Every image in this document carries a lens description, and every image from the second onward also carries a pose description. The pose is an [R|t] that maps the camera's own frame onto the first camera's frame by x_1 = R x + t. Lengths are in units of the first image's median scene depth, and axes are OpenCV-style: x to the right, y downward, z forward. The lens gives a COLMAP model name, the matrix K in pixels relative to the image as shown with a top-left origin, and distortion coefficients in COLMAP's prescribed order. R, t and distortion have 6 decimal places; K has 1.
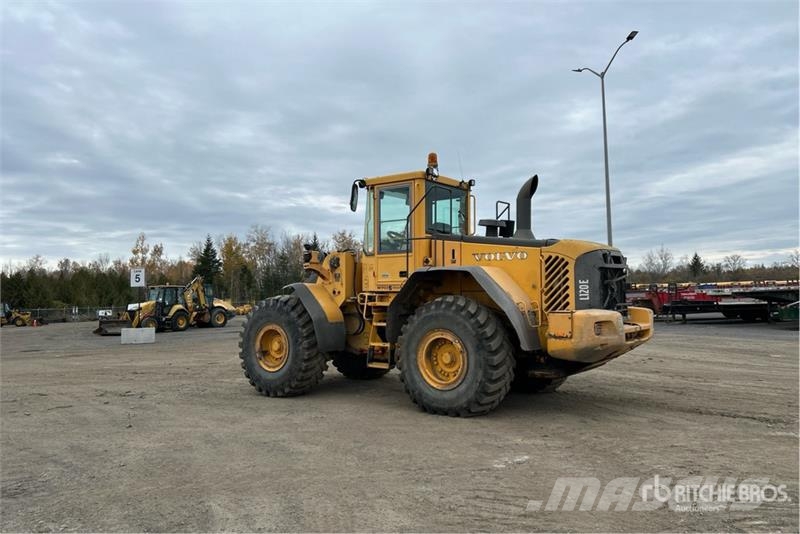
lens RADIAL K [[620.3, 0, 372.1], [0, 620.3, 266.9], [0, 0, 1]] dist [0.060155, -0.000436]
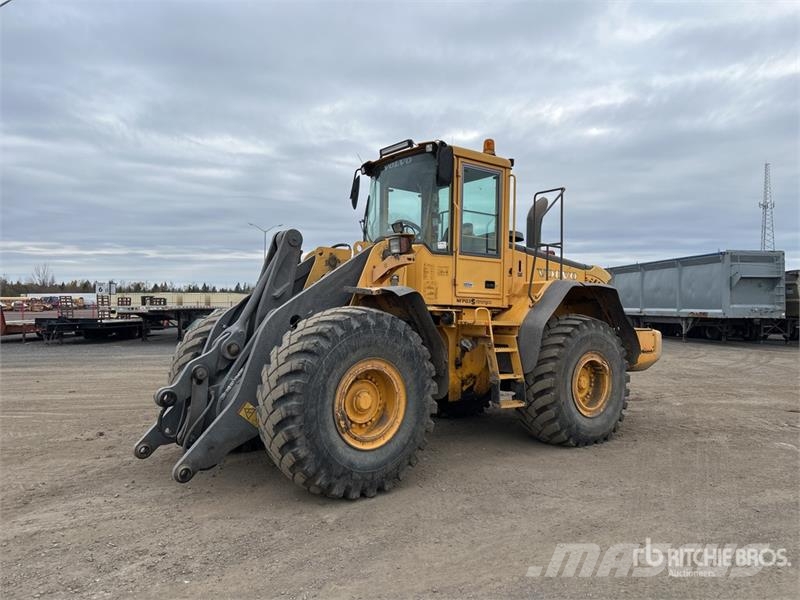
lens RADIAL K [[622.9, 0, 394.7], [0, 622.9, 297.8], [0, 0, 1]] dist [0.051636, -0.073272]
pose [[0.217891, 0.039200, 0.975186, -0.724669], [-0.060718, 0.997802, -0.026543, 0.055071], [-0.974083, -0.053428, 0.219792, 0.924055]]
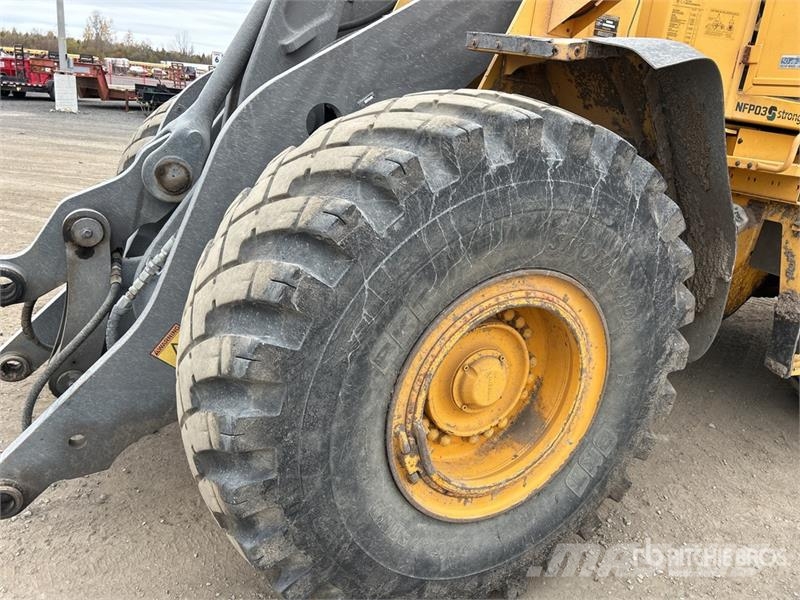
lens RADIAL K [[633.6, 0, 408.4], [0, 633.6, 318.2], [0, 0, 1]] dist [0.001963, -0.002783]
pose [[0.381019, -0.227897, 0.896040, -0.351597], [-0.172380, 0.934642, 0.311015, 0.058351], [-0.908355, -0.272962, 0.316831, 1.037295]]
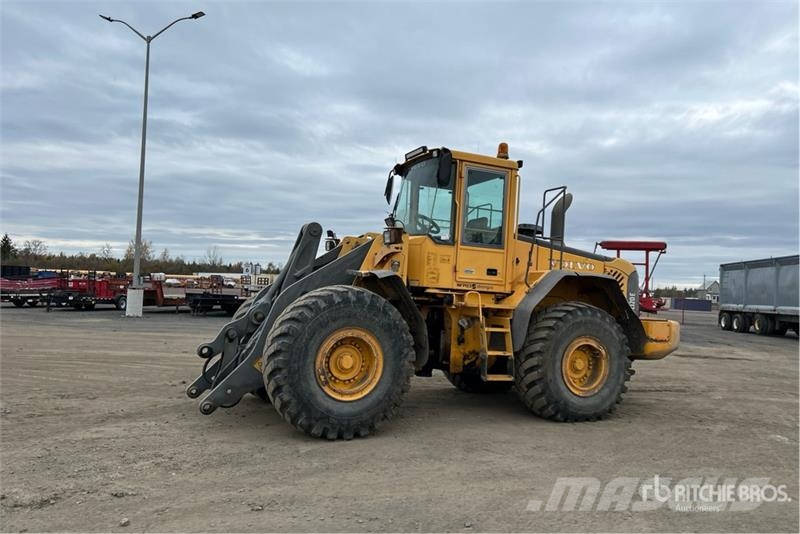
lens RADIAL K [[626.7, 0, 400.0], [0, 626.7, 267.0], [0, 0, 1]] dist [0.013517, -0.001066]
pose [[0.429676, 0.076289, 0.899755, -0.791077], [-0.097512, 0.994518, -0.037757, 0.049764], [-0.897702, -0.071514, 0.434760, 0.715428]]
